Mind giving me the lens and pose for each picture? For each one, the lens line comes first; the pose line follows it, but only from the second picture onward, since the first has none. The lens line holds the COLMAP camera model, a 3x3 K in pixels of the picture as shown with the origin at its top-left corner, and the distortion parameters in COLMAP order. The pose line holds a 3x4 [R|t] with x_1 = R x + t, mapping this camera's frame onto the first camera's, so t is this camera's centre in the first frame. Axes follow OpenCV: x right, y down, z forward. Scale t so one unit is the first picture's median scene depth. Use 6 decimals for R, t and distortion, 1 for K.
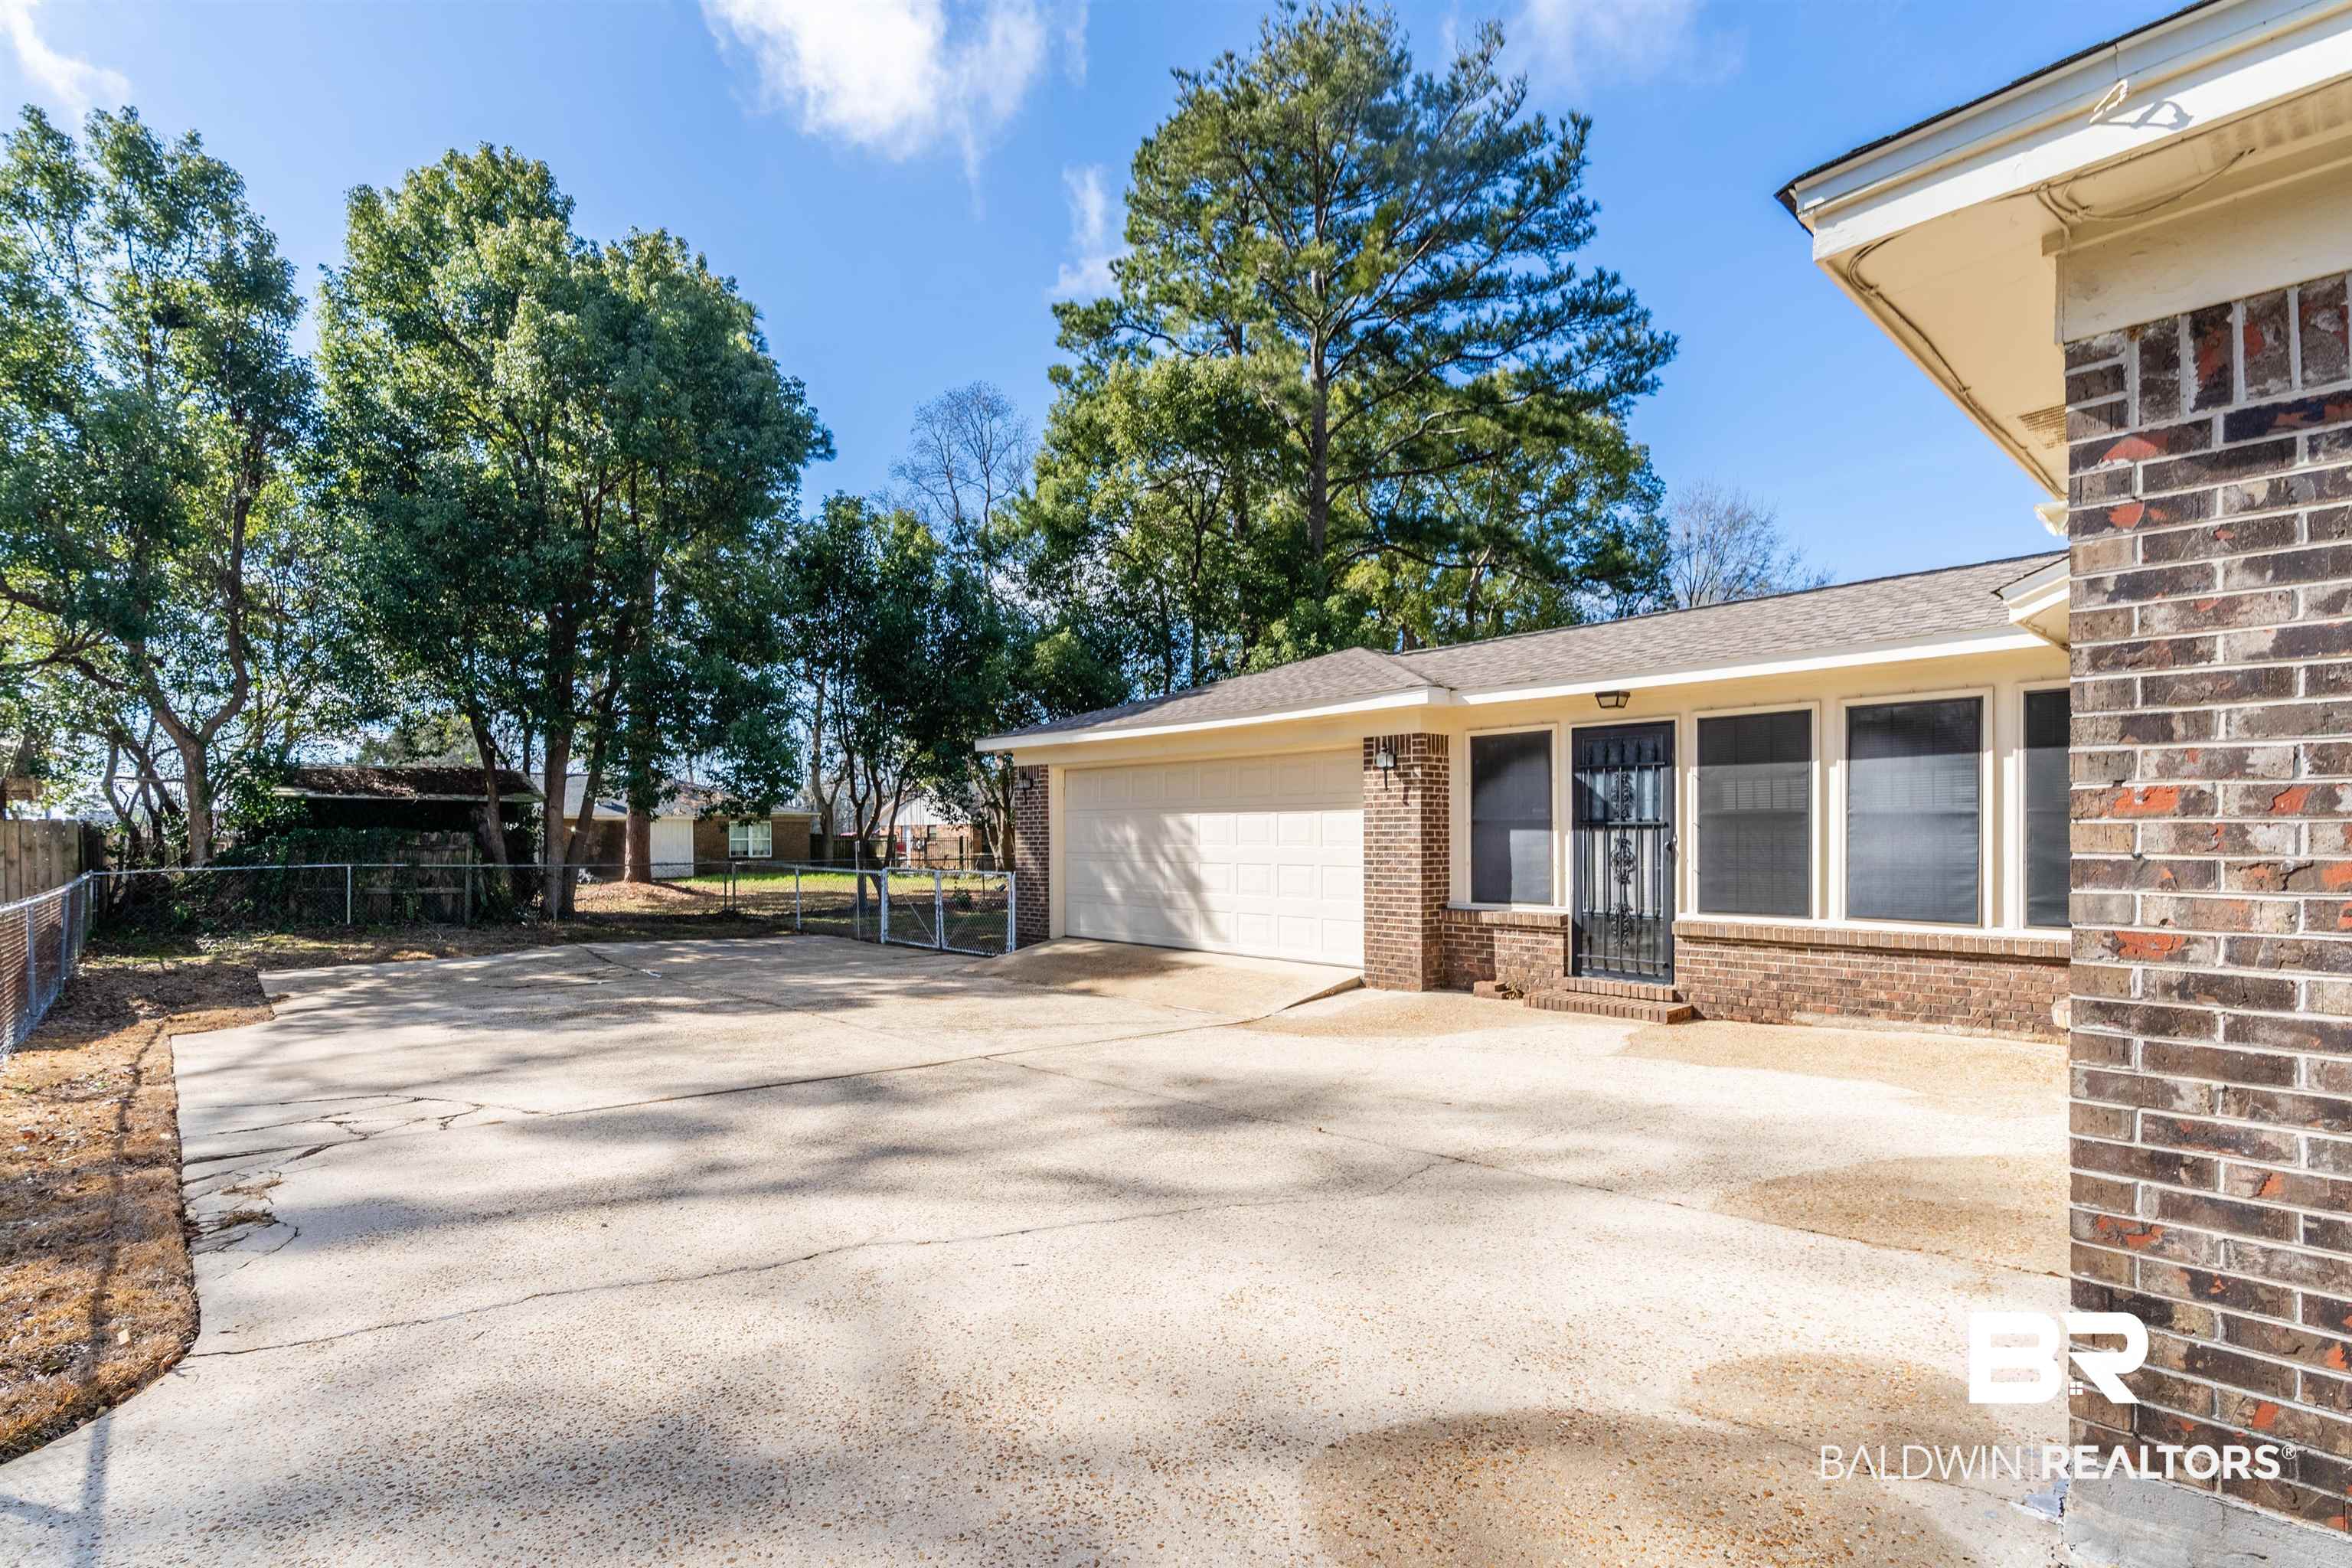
lens RADIAL K [[1116.7, 0, 1183.2], [0, 1116.7, 836.7], [0, 0, 1]] dist [-0.001065, 0.001270]
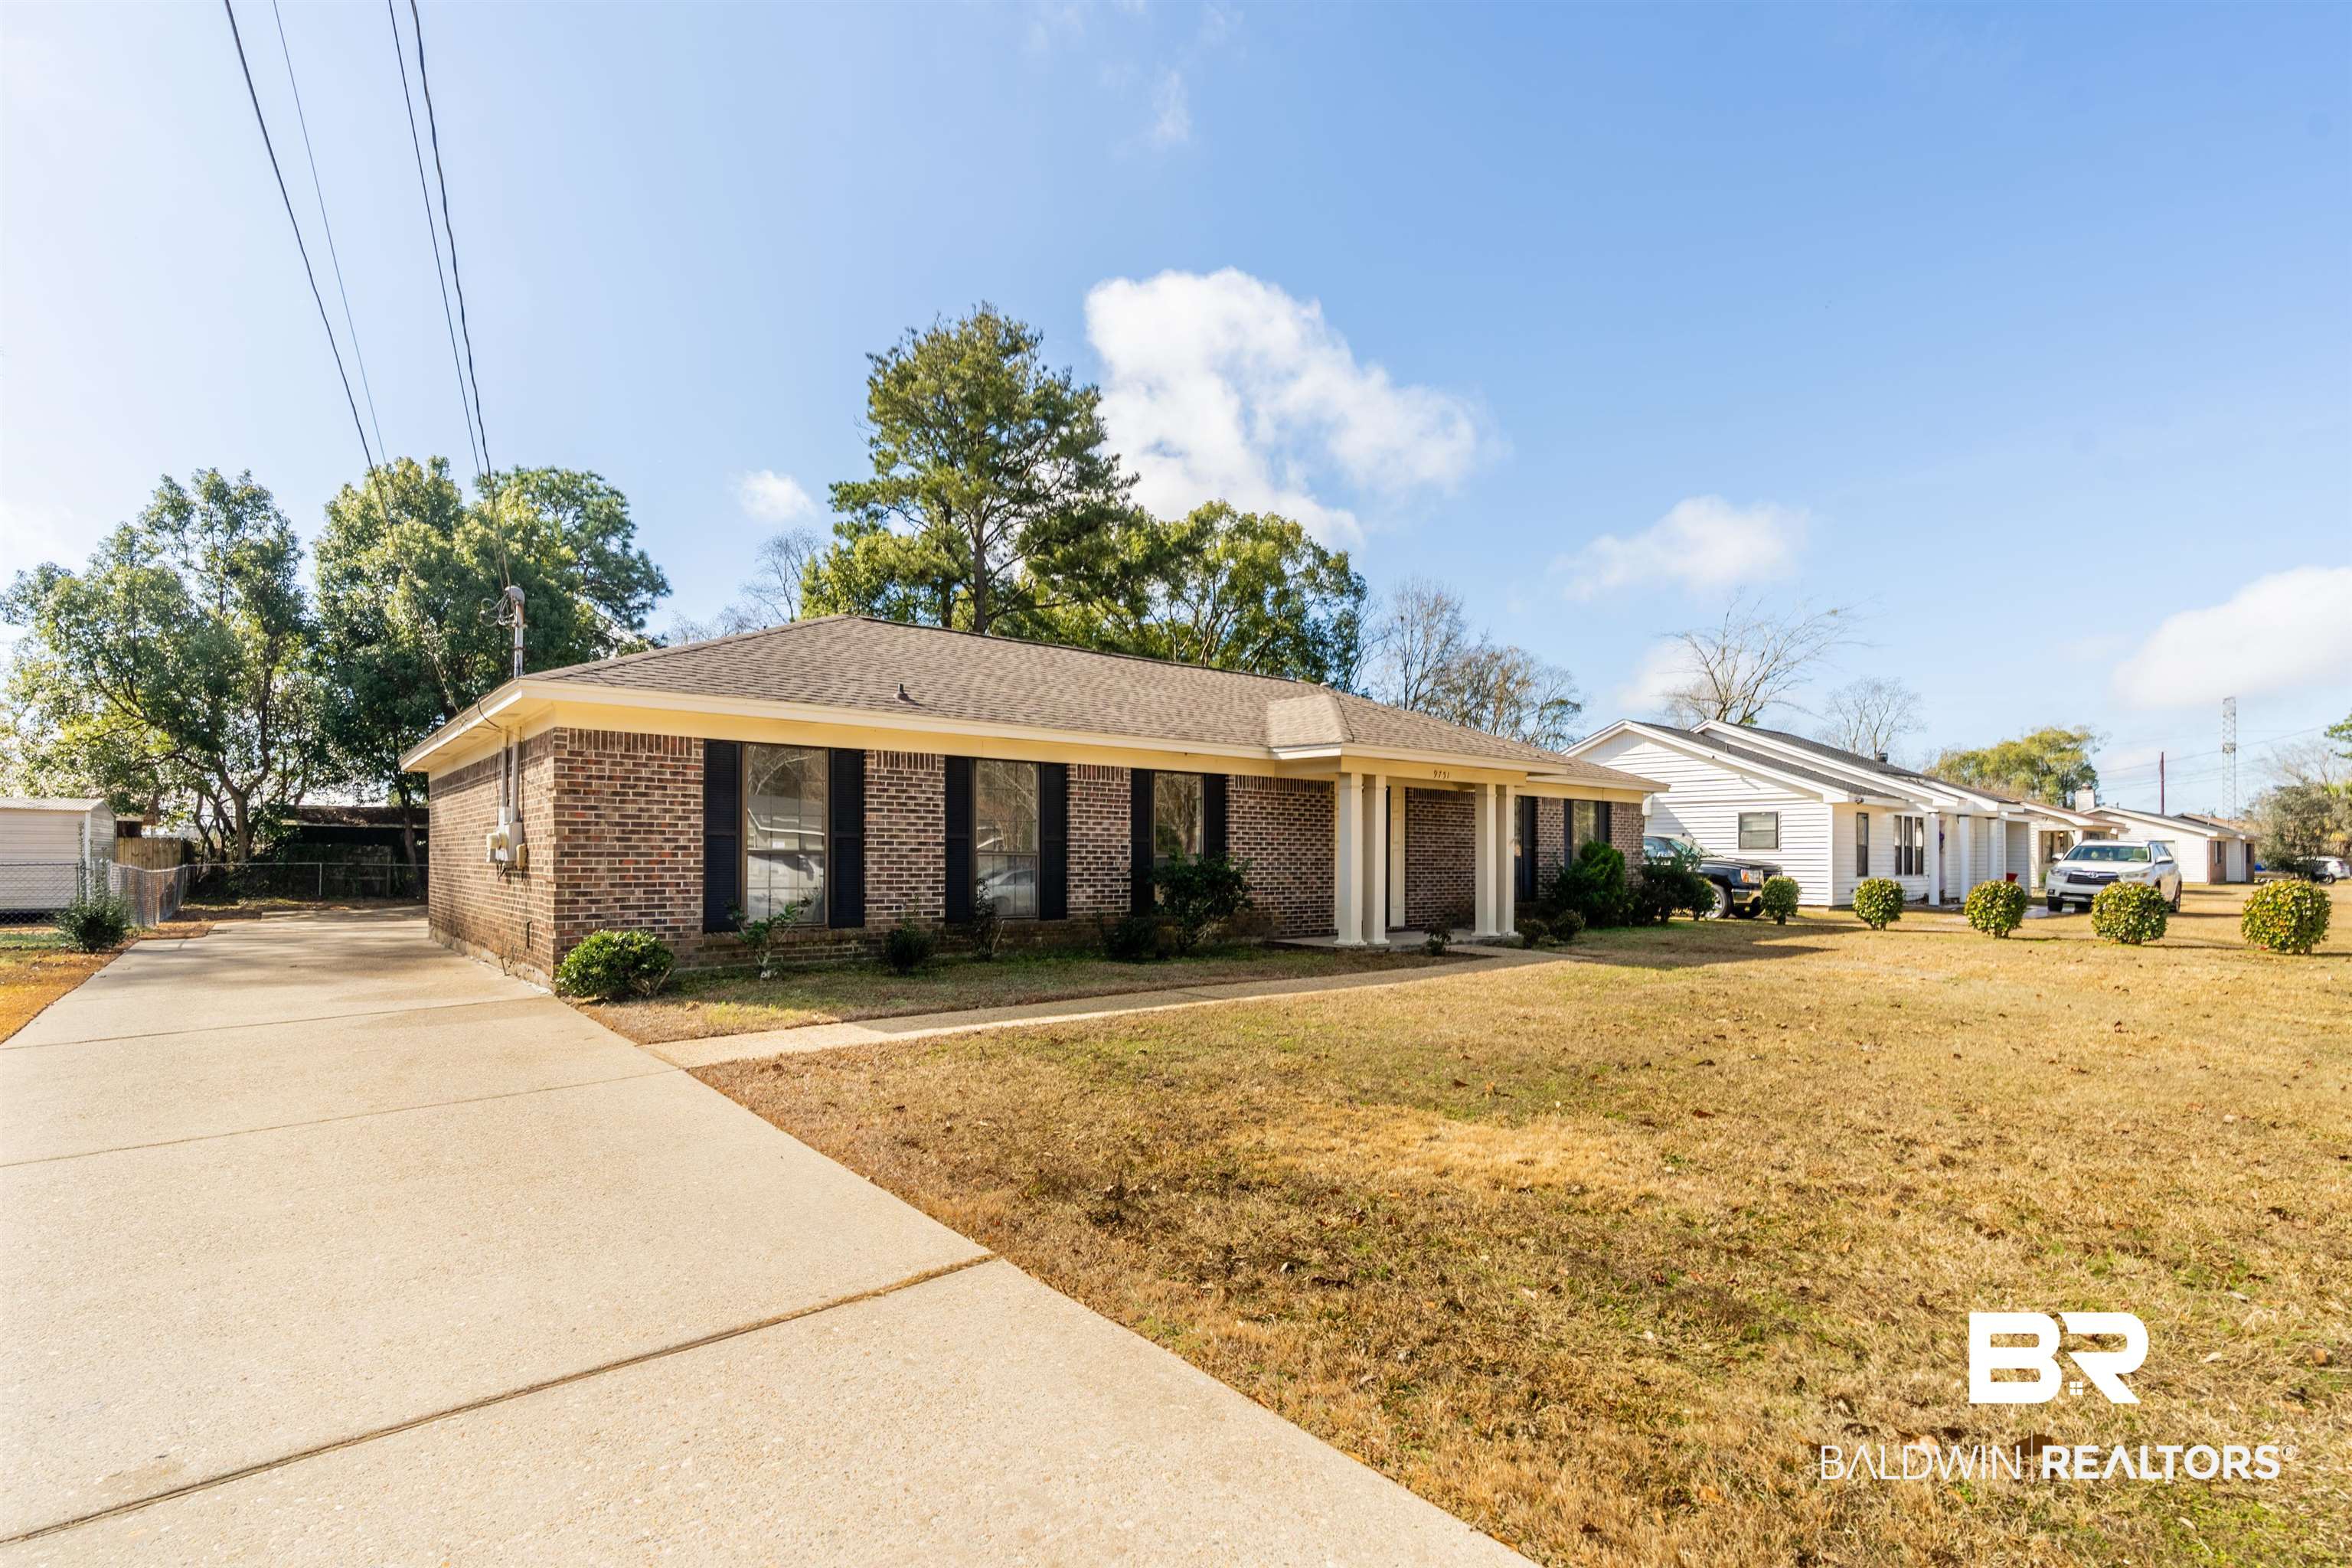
lens RADIAL K [[1116.7, 0, 1170.9], [0, 1116.7, 837.8], [0, 0, 1]] dist [-0.001065, 0.001270]
pose [[0.998550, 0.008820, -0.053105, 0.765959], [-0.009414, 0.999896, -0.010945, -0.010072], [0.053003, 0.011429, 0.998529, -0.780526]]
